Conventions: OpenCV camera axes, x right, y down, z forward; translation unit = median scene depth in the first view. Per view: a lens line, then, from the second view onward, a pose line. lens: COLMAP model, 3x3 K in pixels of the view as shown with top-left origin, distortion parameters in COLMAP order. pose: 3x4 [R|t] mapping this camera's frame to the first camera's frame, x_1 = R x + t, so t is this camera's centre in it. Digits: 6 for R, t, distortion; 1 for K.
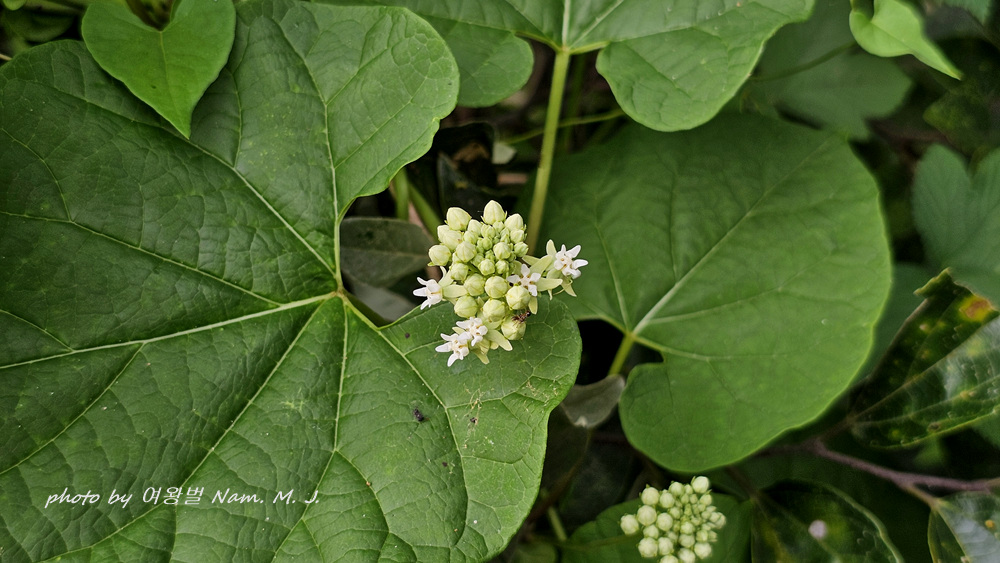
lens RADIAL K [[1440.7, 0, 482.4], [0, 1440.7, 281.0], [0, 0, 1]] dist [0.026782, 0.015539]
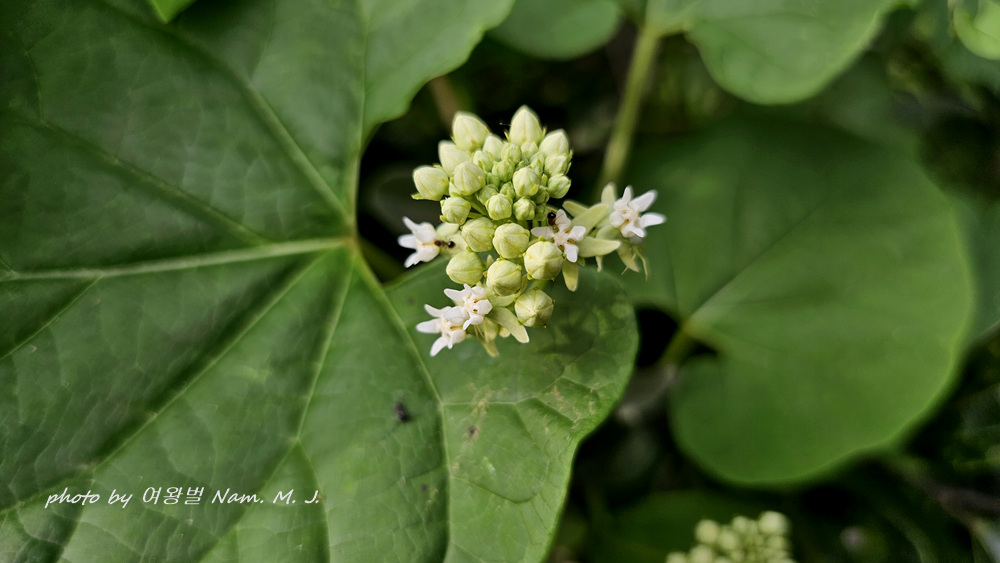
lens RADIAL K [[767.0, 0, 500.0], [0, 767.0, 281.5], [0, 0, 1]] dist [-0.139692, 0.091763]
pose [[0.988205, 0.106677, -0.109867, 0.037958], [-0.104994, 0.994251, 0.021010, 0.013615], [0.111476, -0.009227, 0.993724, 0.592013]]
